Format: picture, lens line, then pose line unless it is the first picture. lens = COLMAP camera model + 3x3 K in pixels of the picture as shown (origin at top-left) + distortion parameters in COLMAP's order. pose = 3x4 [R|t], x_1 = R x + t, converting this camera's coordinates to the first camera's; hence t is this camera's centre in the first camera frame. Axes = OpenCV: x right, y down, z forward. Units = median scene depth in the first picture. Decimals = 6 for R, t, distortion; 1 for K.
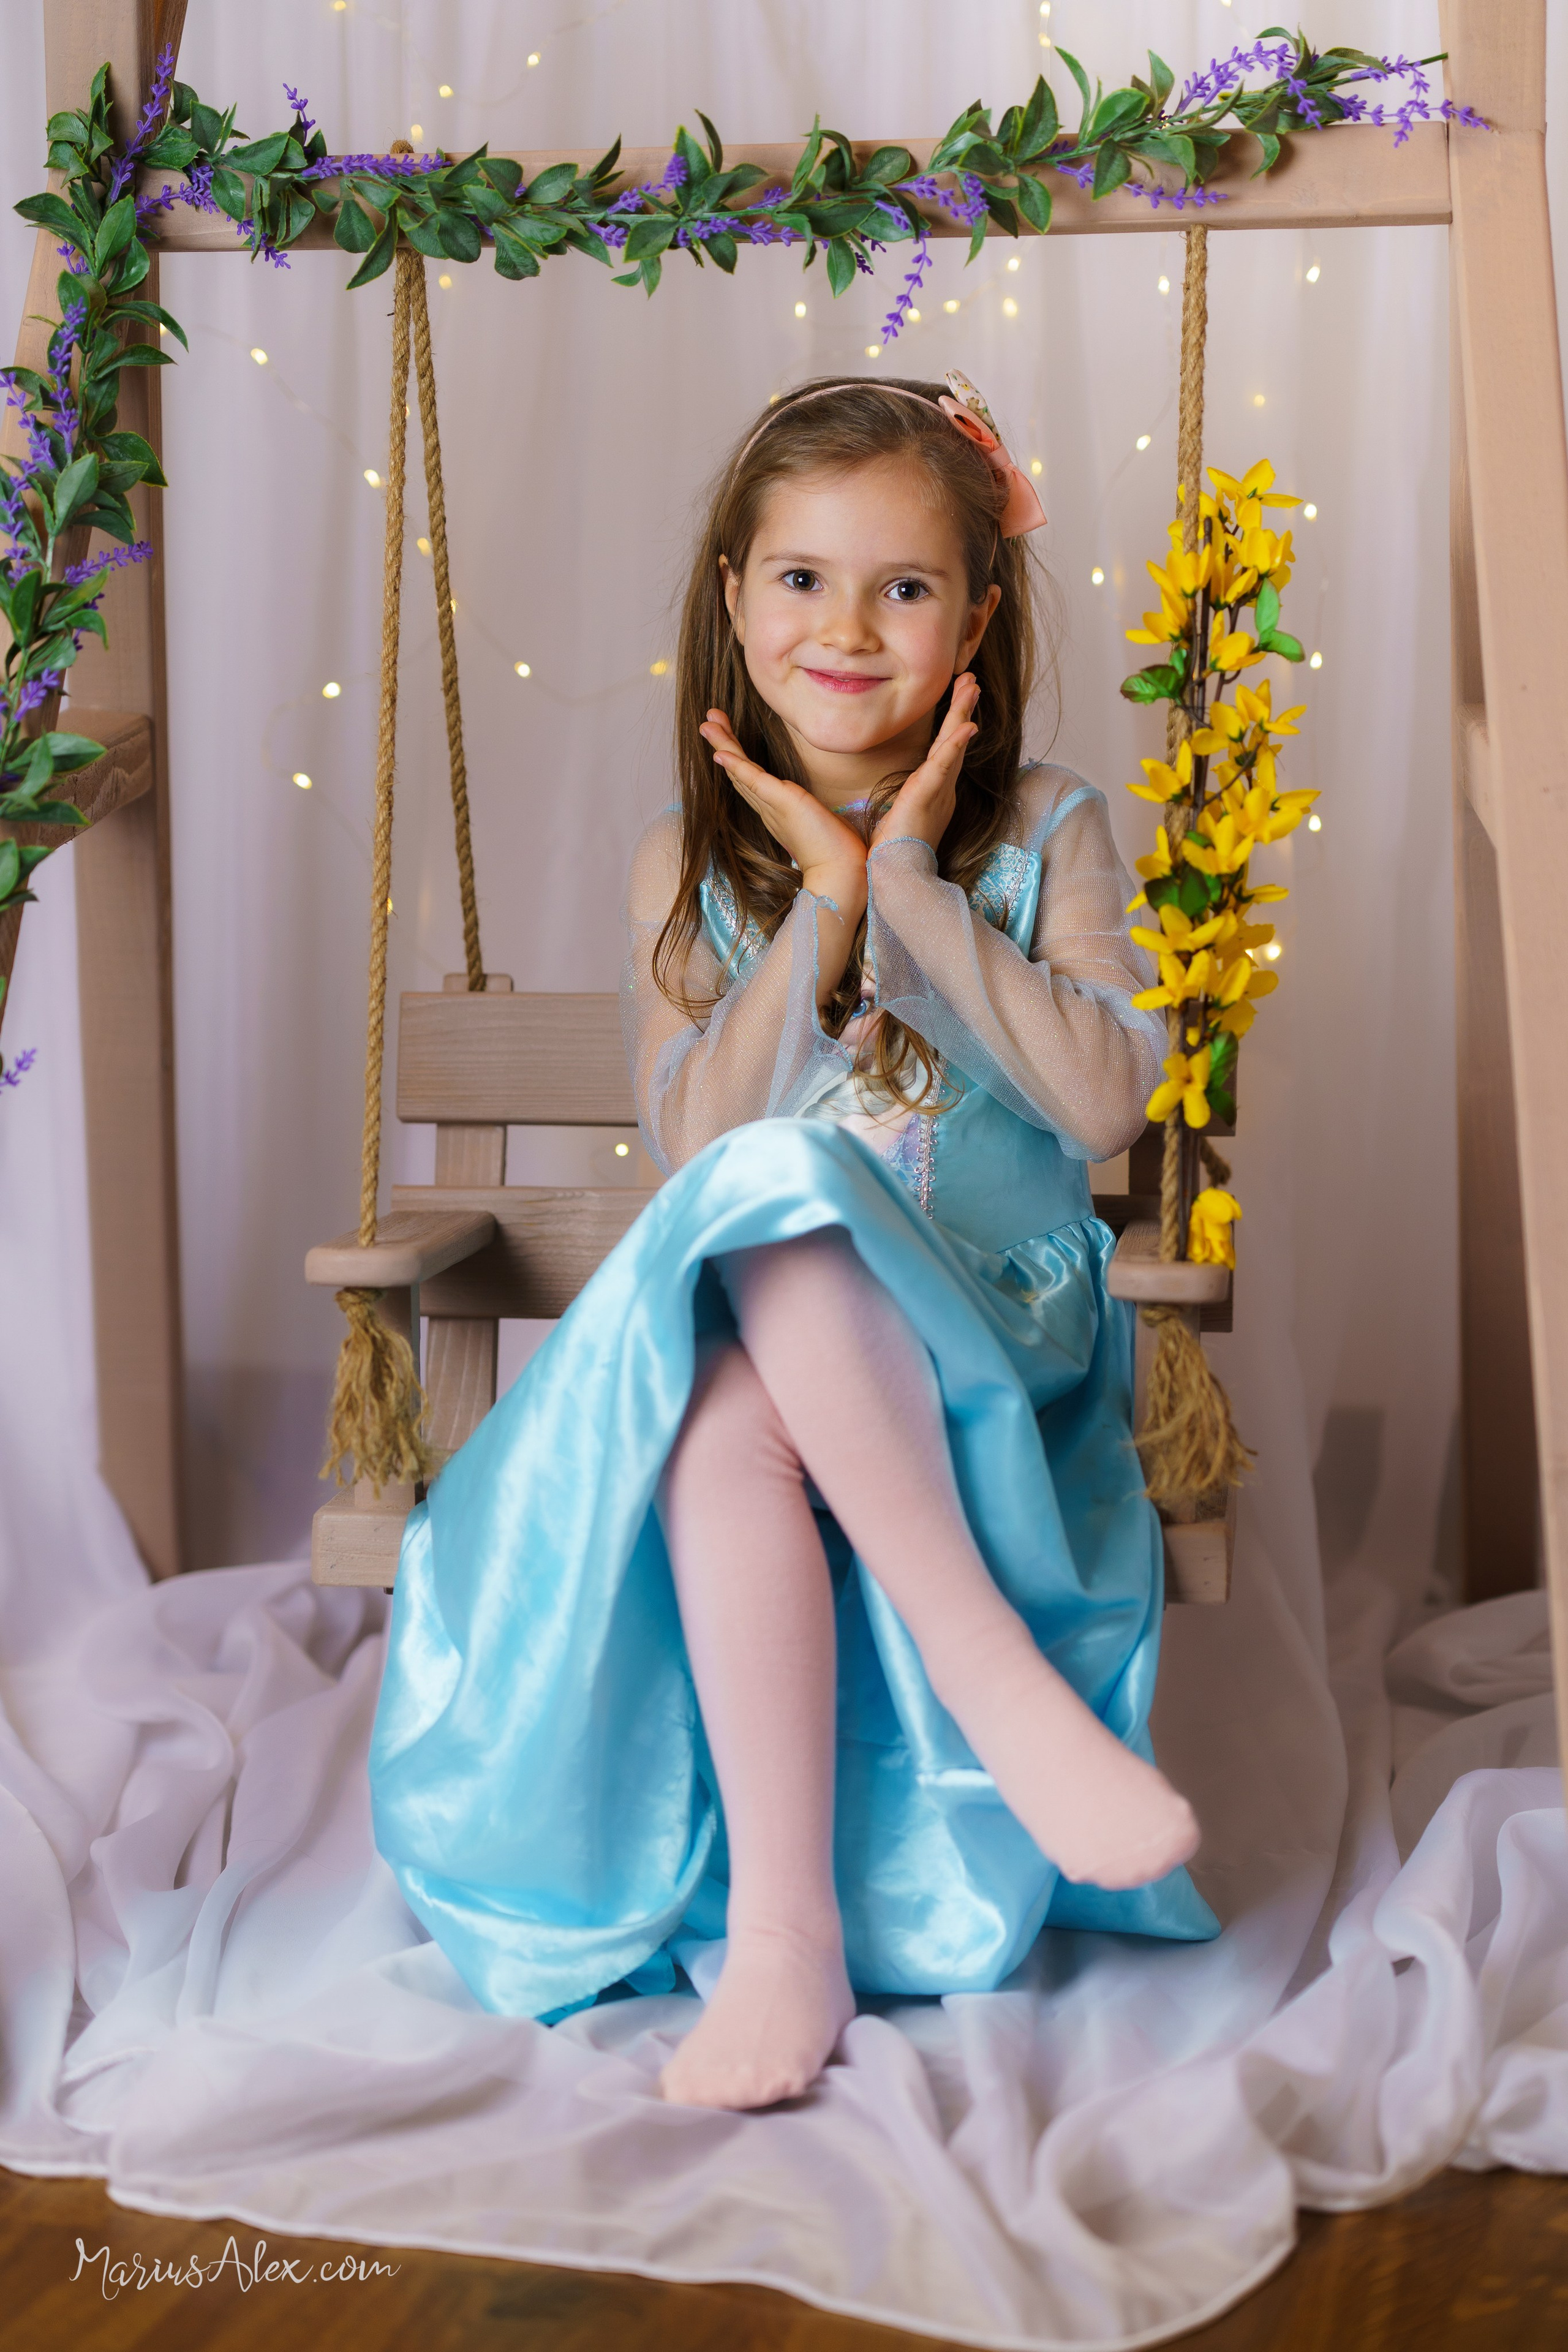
lens RADIAL K [[5808.1, 0, 789.4], [0, 5808.1, 1171.9], [0, 0, 1]] dist [0.027755, 0.000000]
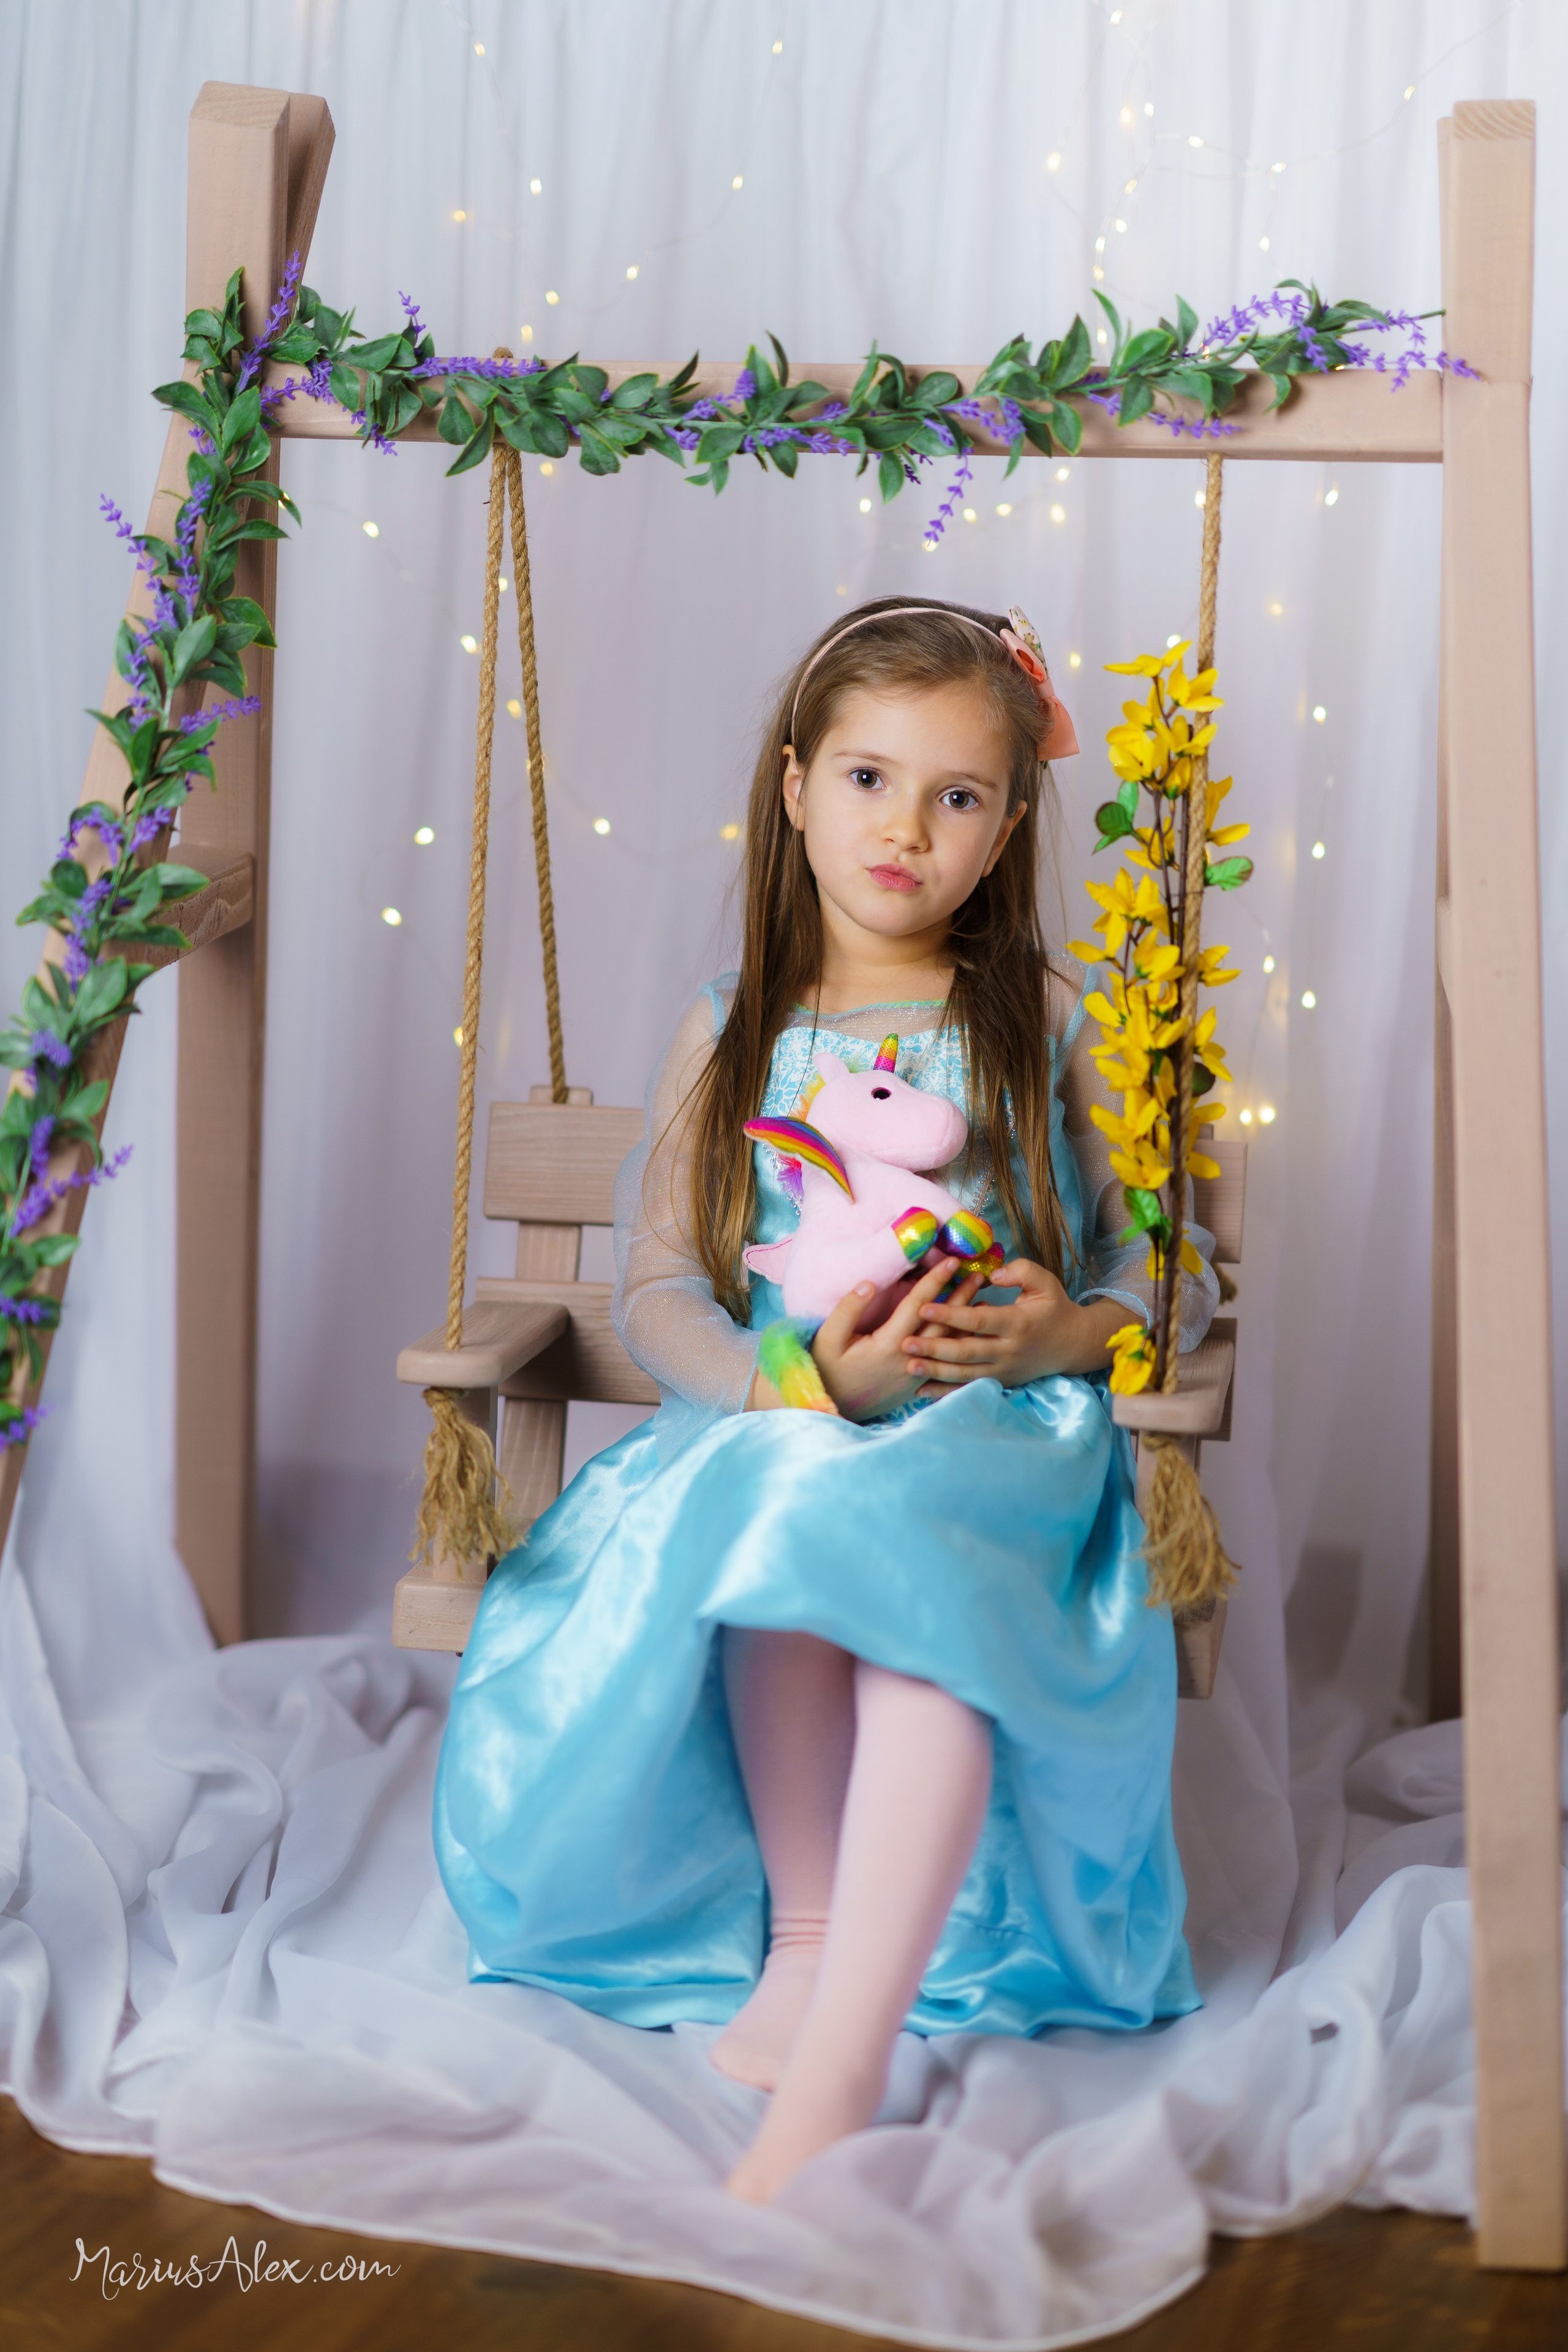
lens RADIAL K [[5808.1, 0, 777.6], [0, 5808.1, 1168.1], [0, 0, 1]] dist [0.027755, 0.000000]
pose [[0.998735, 0.045184, -0.022069, 0.017814], [-0.045828, 0.998510, -0.029610, 0.010021], [0.020698, 0.030584, 0.999318, -0.106161]]
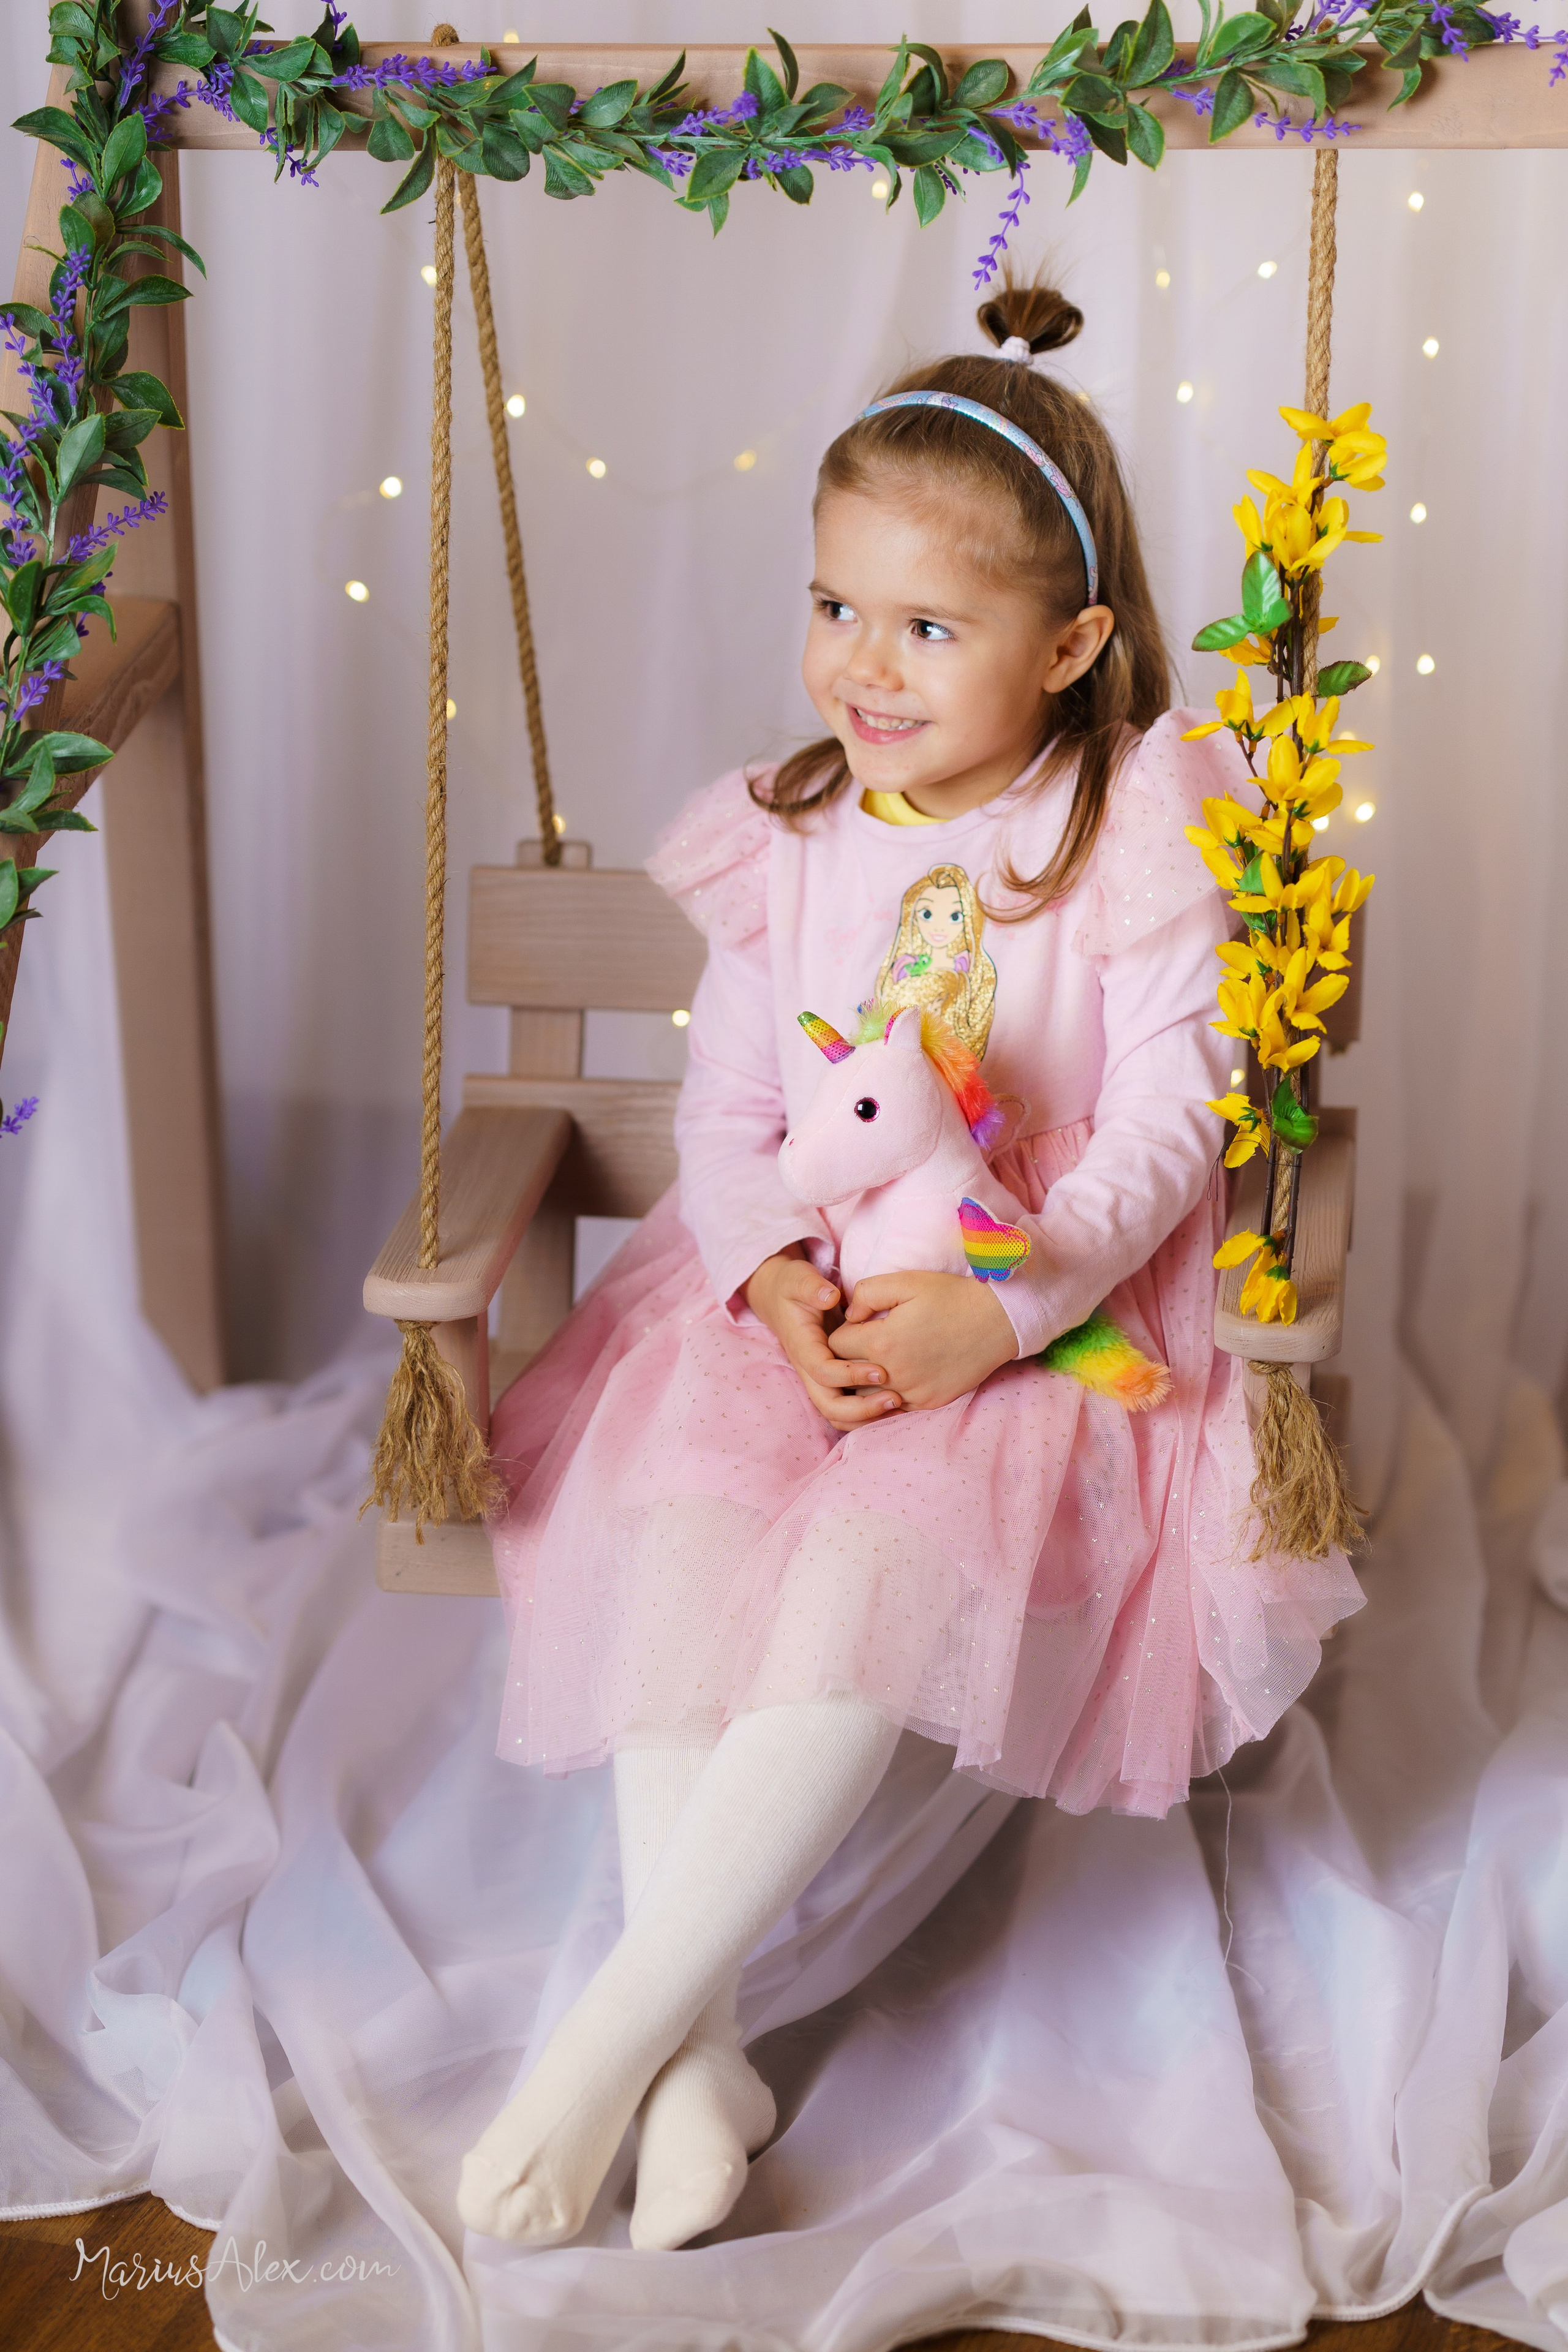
lens RADIAL K [[5808.1, 0, 777.4], [0, 5808.1, 1166.8], [0, 0, 1]] dist [0.027755, 0.000000]
pose [[0.999592, 0.015278, -0.024150, 0.009491], [-0.011234, 0.987134, 0.159503, -0.151359], [0.026276, -0.159167, 0.986902, 0.088457]]
